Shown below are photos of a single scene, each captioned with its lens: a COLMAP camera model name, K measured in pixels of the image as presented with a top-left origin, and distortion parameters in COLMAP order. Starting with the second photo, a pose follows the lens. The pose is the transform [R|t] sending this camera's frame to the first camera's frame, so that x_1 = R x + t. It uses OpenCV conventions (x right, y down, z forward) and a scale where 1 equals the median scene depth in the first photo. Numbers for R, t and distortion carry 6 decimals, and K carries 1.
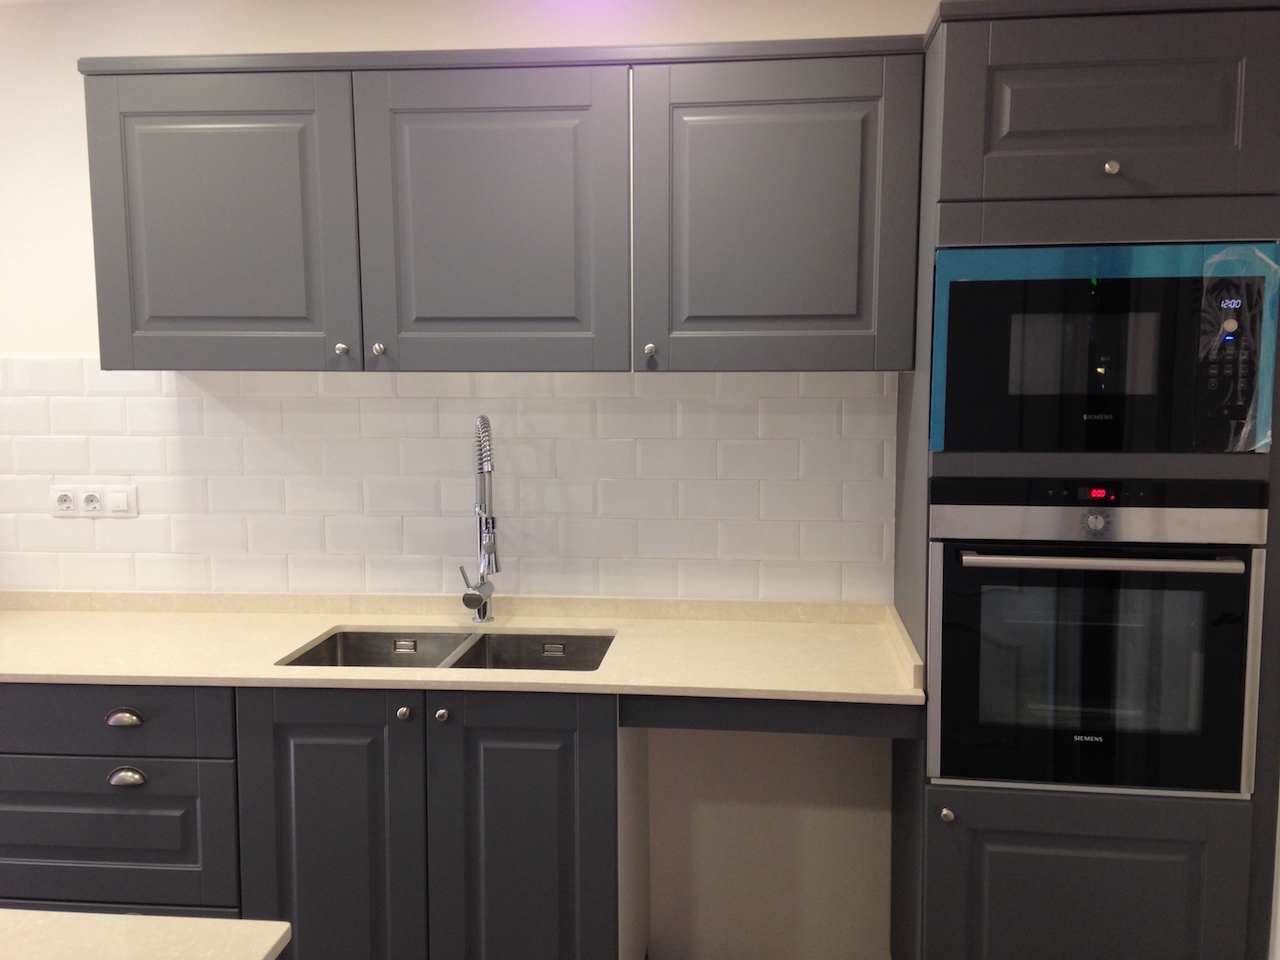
lens RADIAL K [[1156.6, 0, 638.7], [0, 1156.6, 475.1], [0, 0, 1]] dist [0.195939, -0.293878]
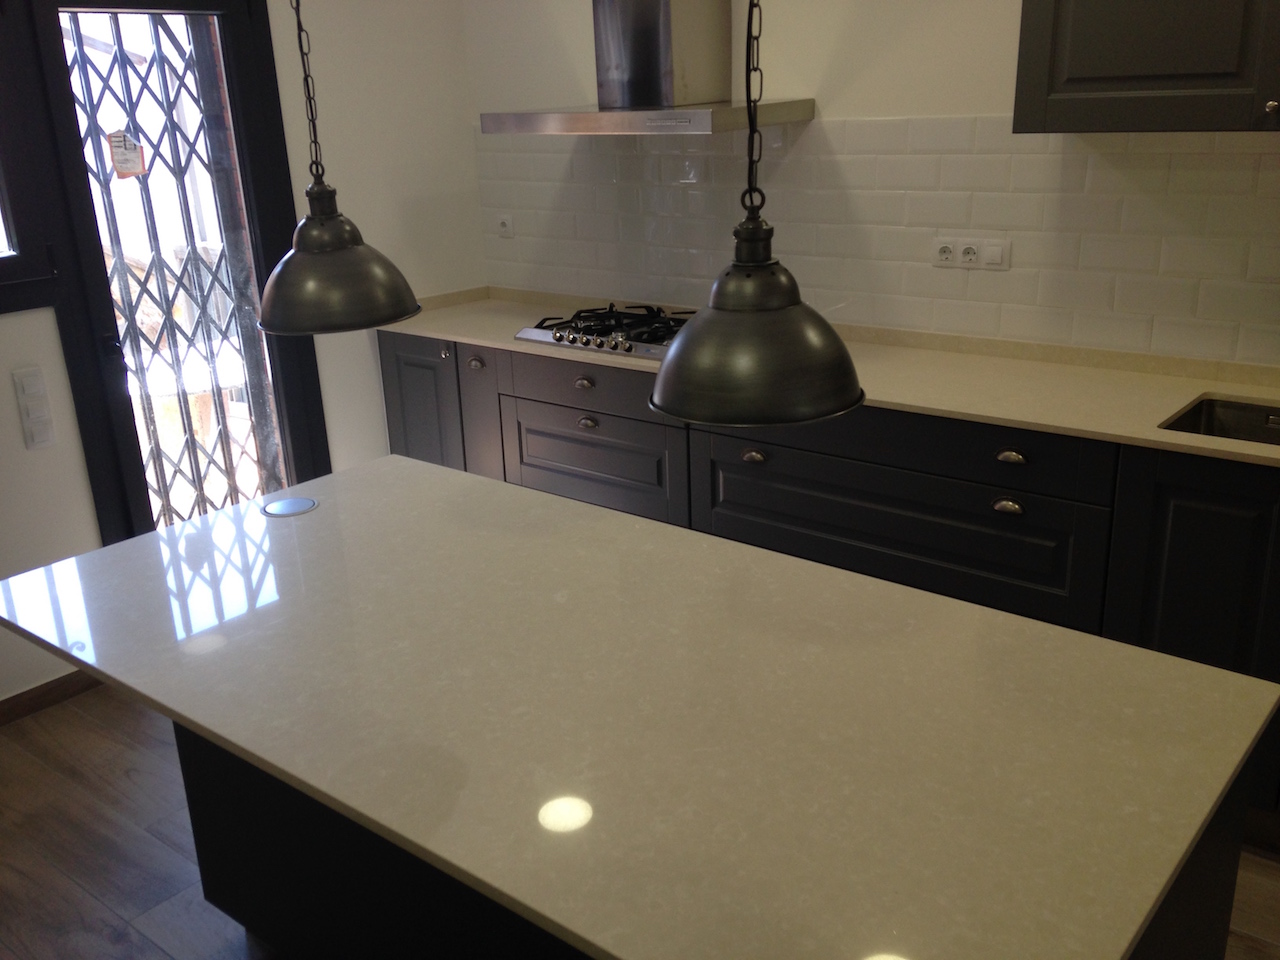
lens RADIAL K [[1156.6, 0, 638.7], [0, 1156.6, 475.1], [0, 0, 1]] dist [0.195939, -0.293878]
pose [[0.836054, 0.148914, -0.528051, -0.122667], [-0.022876, 0.971086, 0.237633, -0.035149], [0.548170, -0.186595, 0.815287, -0.109950]]
